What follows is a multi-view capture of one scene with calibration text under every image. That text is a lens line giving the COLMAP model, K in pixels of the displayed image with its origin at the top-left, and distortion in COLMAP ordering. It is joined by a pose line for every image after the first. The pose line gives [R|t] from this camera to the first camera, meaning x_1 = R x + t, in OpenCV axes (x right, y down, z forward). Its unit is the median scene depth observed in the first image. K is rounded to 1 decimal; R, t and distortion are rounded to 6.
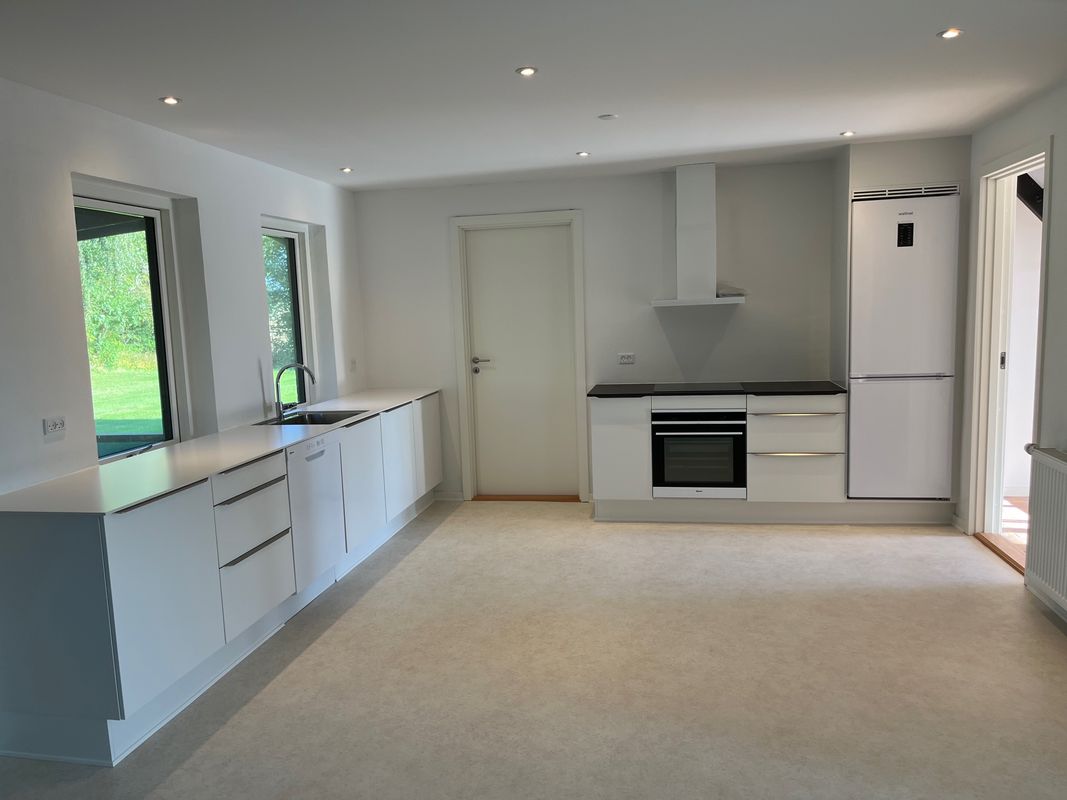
lens RADIAL K [[808.1, 0, 533.5], [0, 808.1, 400.0], [0, 0, 1]] dist [0.072567, -0.064300]
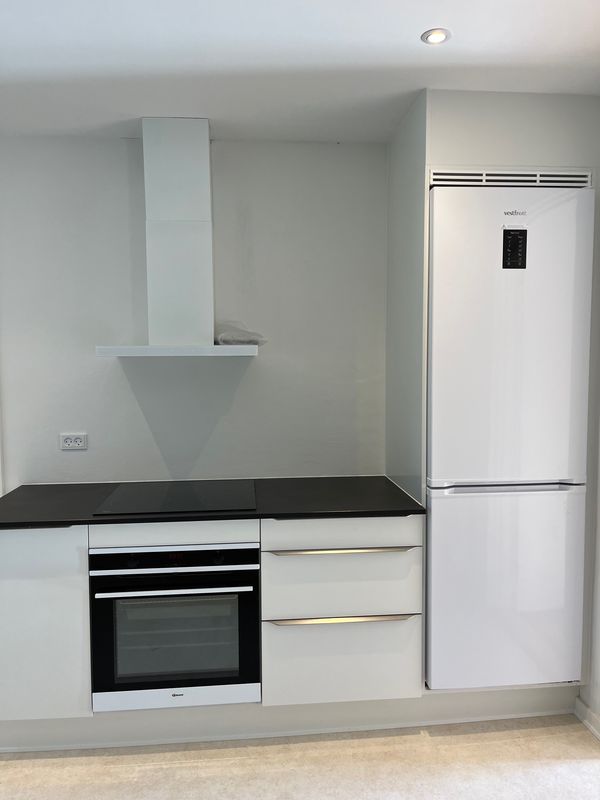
lens RADIAL K [[598.8, 0, 300.0], [0, 598.8, 400.0], [0, 0, 1]] dist [0.074581, -0.070089]
pose [[0.962084, 0.006482, 0.272675, 0.183233], [0.006106, 0.998955, -0.045292, -0.072376], [-0.272684, 0.045240, 0.961040, 0.618510]]
